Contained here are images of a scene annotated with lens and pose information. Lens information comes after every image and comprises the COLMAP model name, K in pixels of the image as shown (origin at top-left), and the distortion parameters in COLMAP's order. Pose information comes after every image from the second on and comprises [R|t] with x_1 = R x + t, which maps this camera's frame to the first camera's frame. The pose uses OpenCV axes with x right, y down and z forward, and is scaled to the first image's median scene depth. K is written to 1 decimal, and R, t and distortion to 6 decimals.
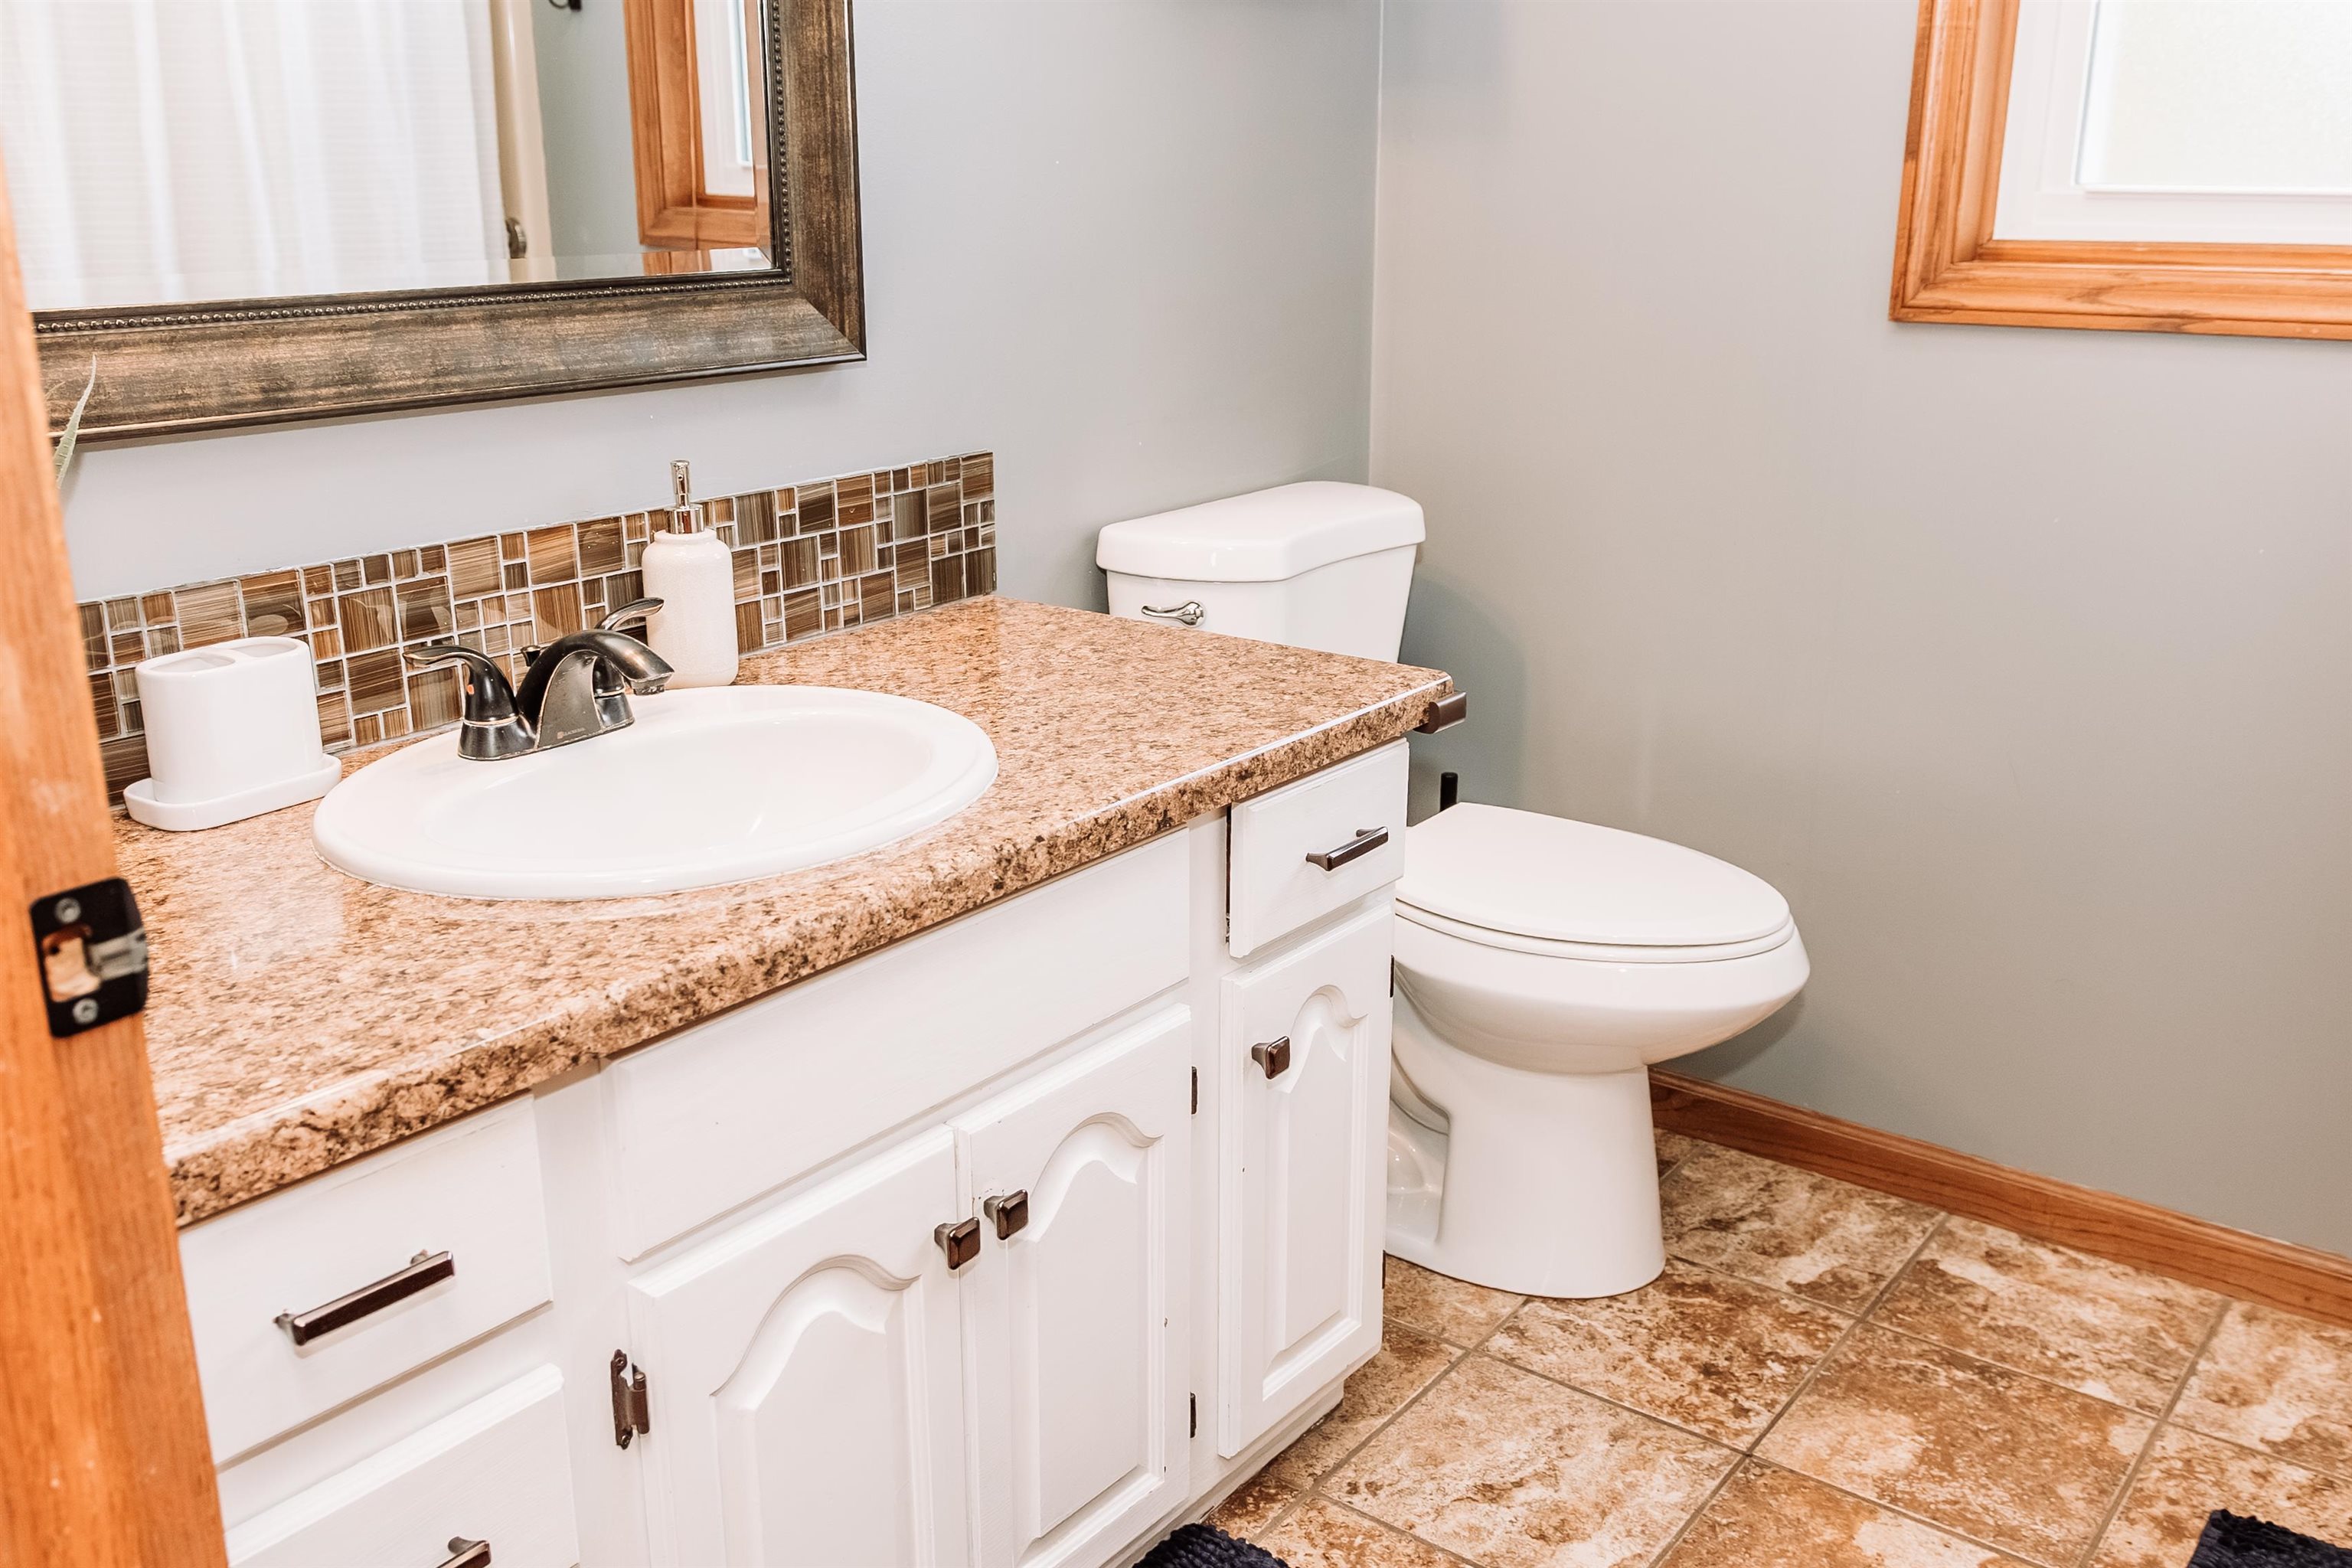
lens RADIAL K [[2101.5, 0, 1176.0], [0, 2101.5, 784.0], [0, 0, 1]] dist [0.024696, -0.027680]
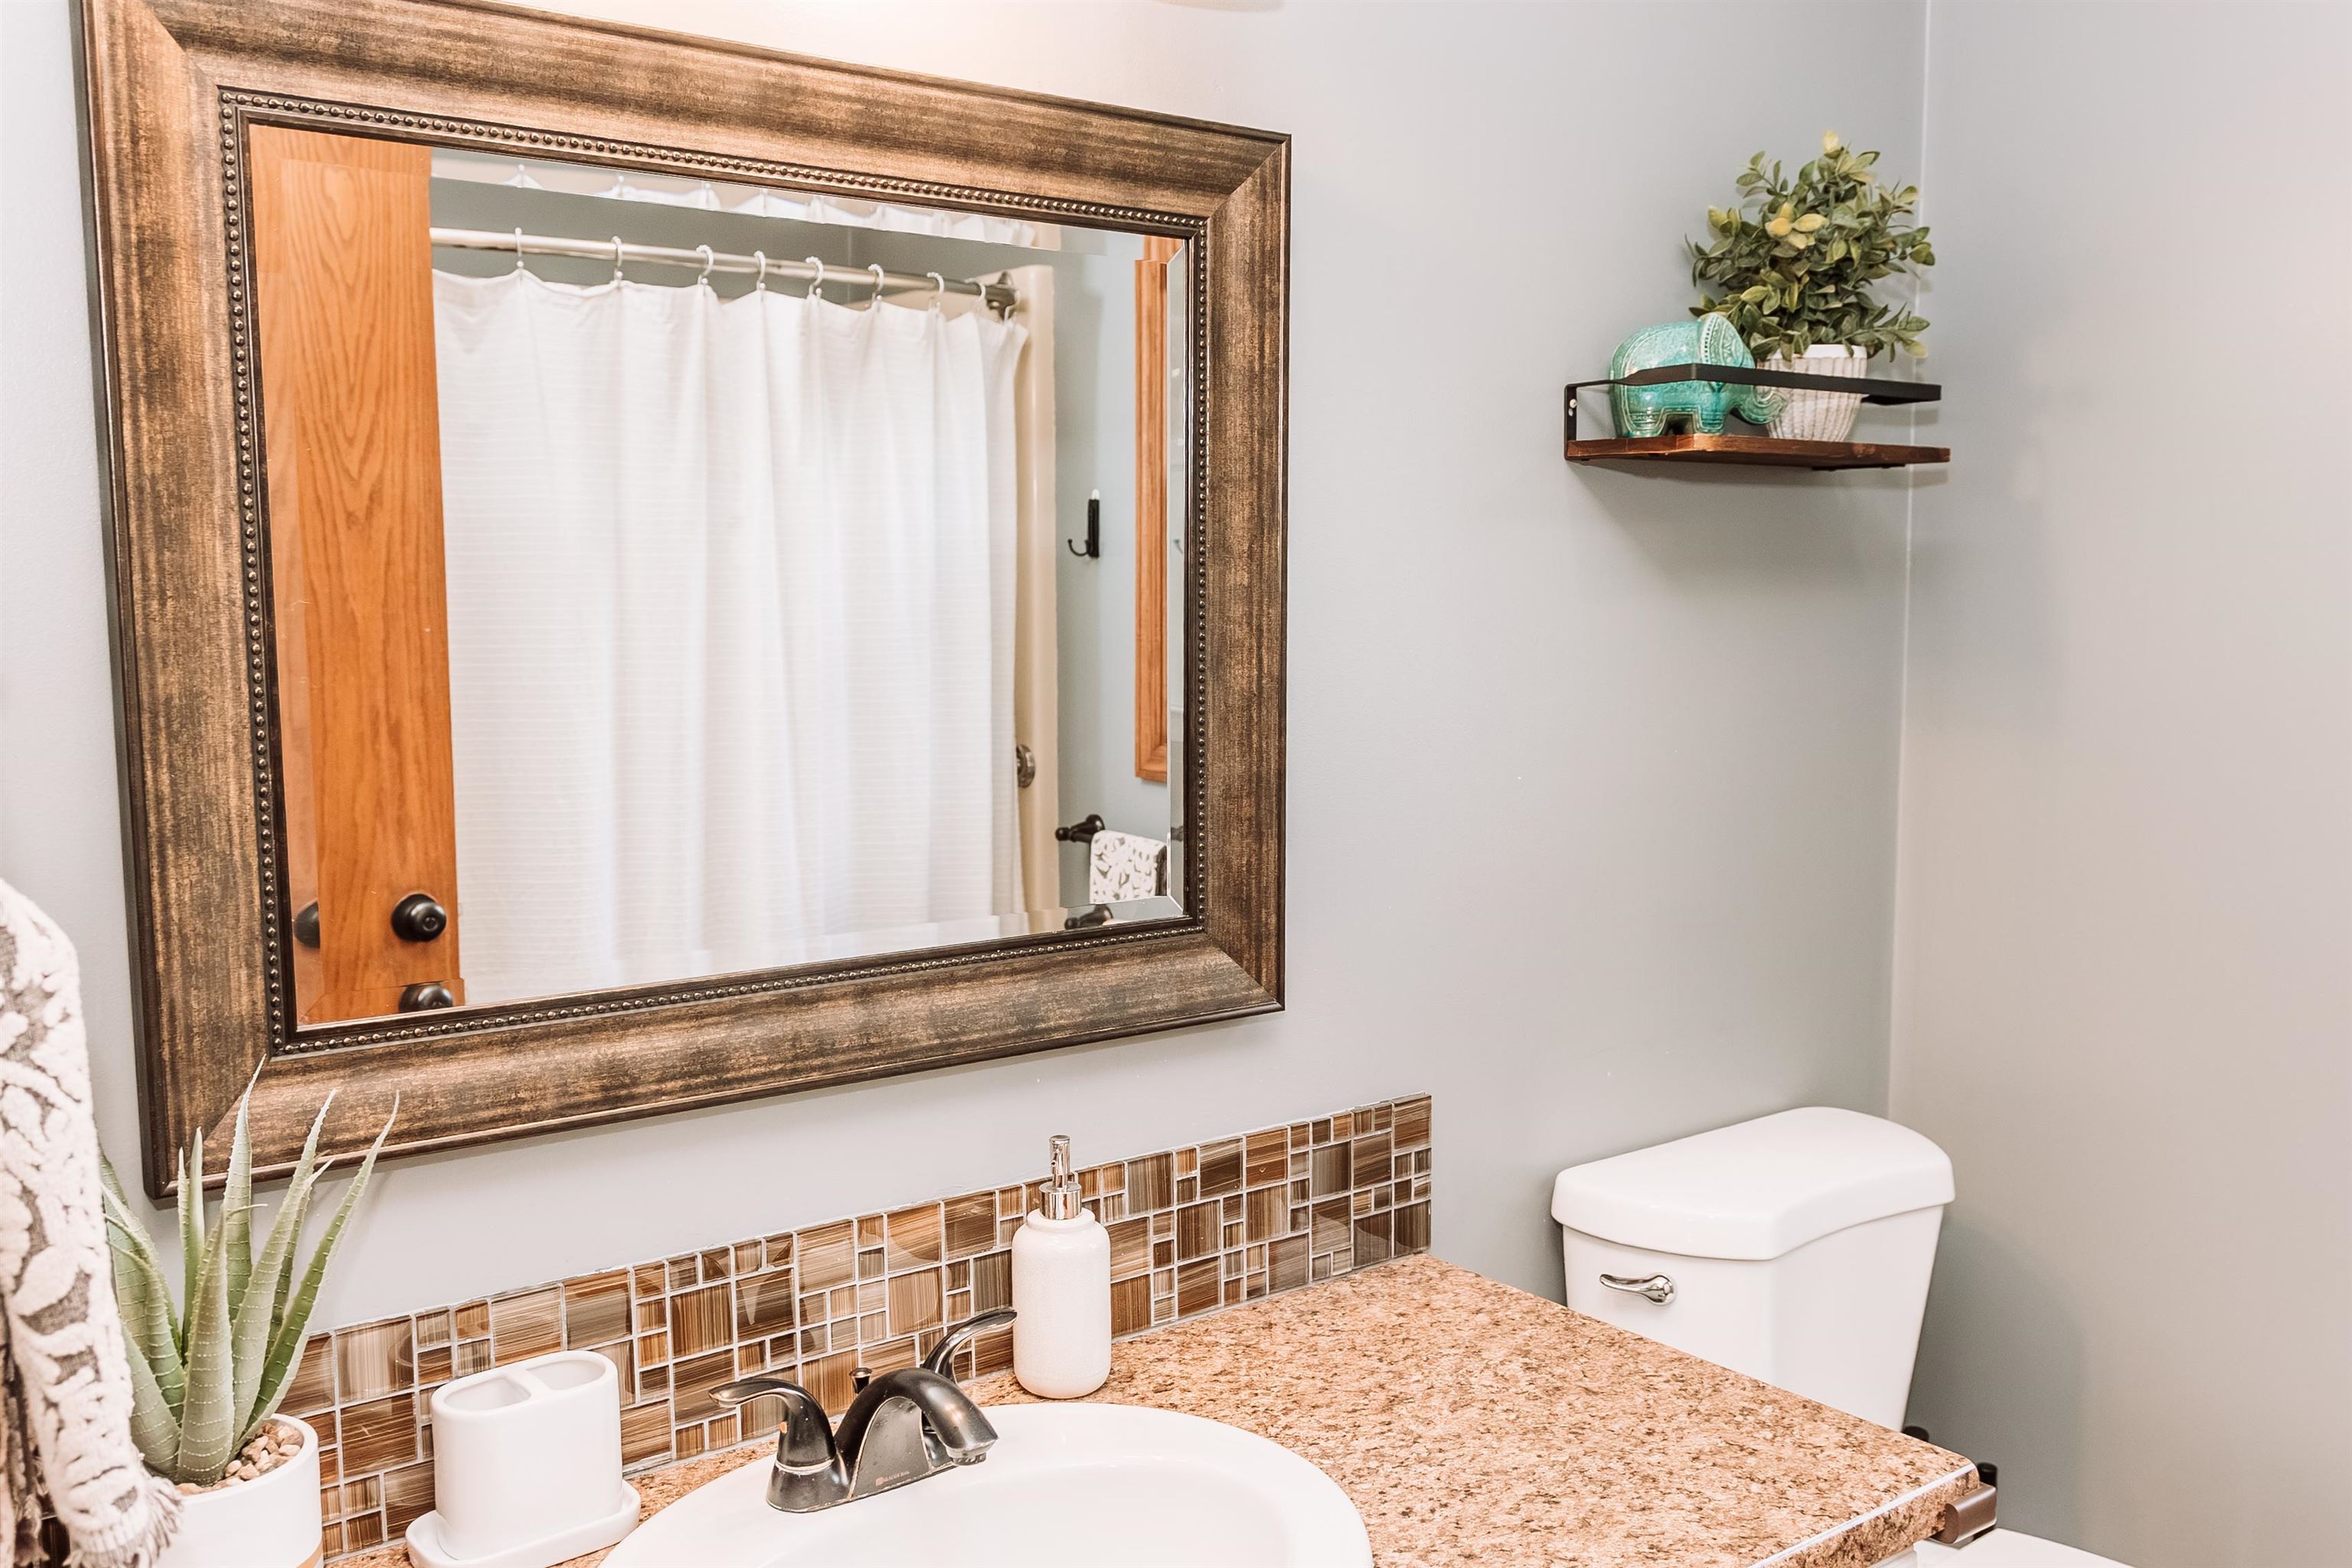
lens RADIAL K [[2005.8, 0, 1176.0], [0, 2005.8, 784.0], [0, 0, 1]] dist [-0.000888, -0.006993]
pose [[0.963755, 0.024103, -0.265697, 0.034844], [-0.073198, 0.981582, -0.176463, -0.145394], [0.256550, 0.189516, 0.947769, 0.160597]]
